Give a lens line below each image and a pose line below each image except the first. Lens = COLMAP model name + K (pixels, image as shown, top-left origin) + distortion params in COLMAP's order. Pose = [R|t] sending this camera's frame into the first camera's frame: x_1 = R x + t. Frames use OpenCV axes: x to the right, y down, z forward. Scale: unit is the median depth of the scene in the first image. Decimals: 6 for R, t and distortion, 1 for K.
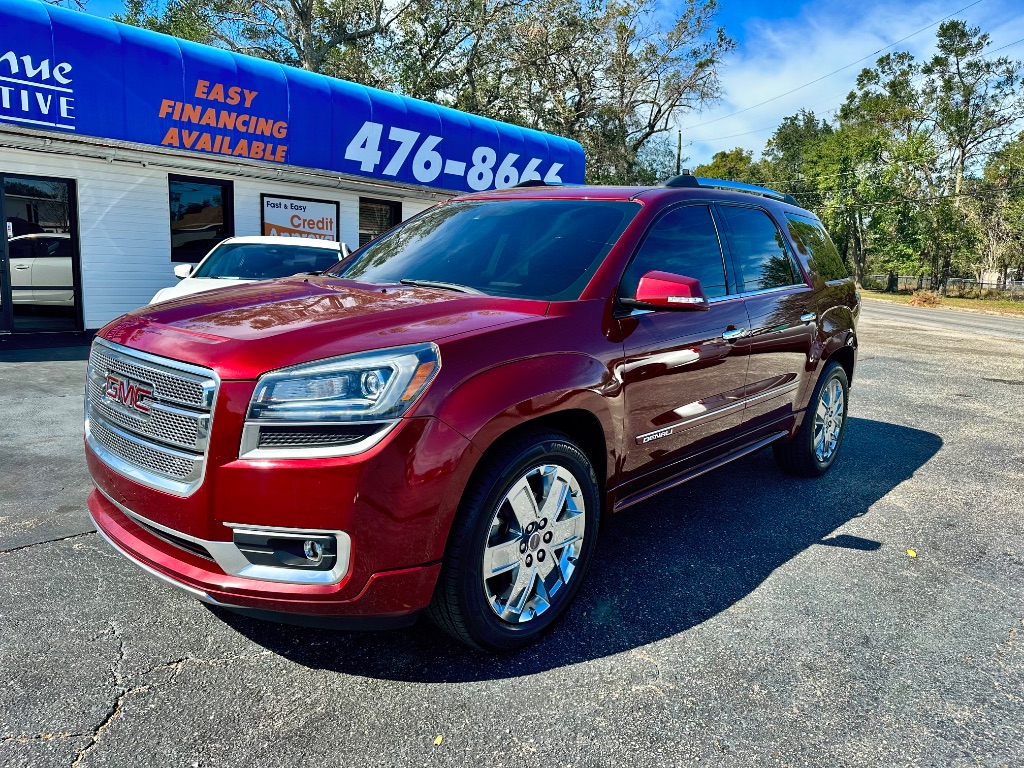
lens RADIAL K [[744.3, 0, 521.7], [0, 744.3, 390.7], [0, 0, 1]] dist [-0.005344, -0.009184]
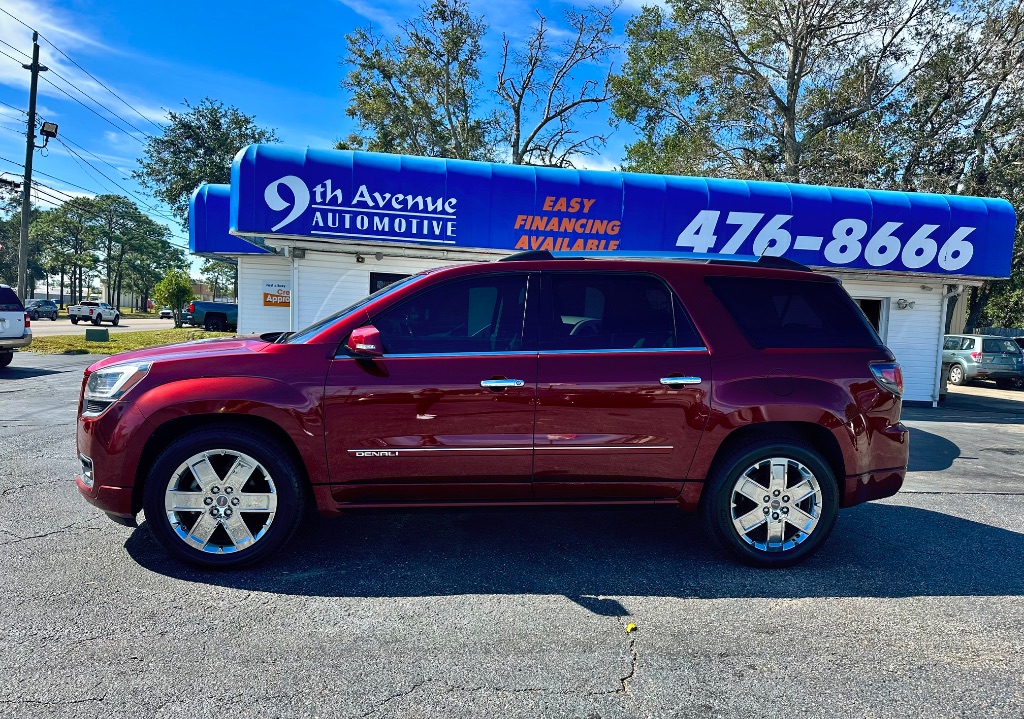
lens RADIAL K [[704.8, 0, 511.9], [0, 704.8, 393.4], [0, 0, 1]] dist [0.215892, -0.368444]
pose [[0.736373, 0.058677, -0.674026, 0.312601], [-0.126883, 0.990533, -0.052389, -0.002559], [0.664571, 0.124101, 0.736847, 0.061497]]
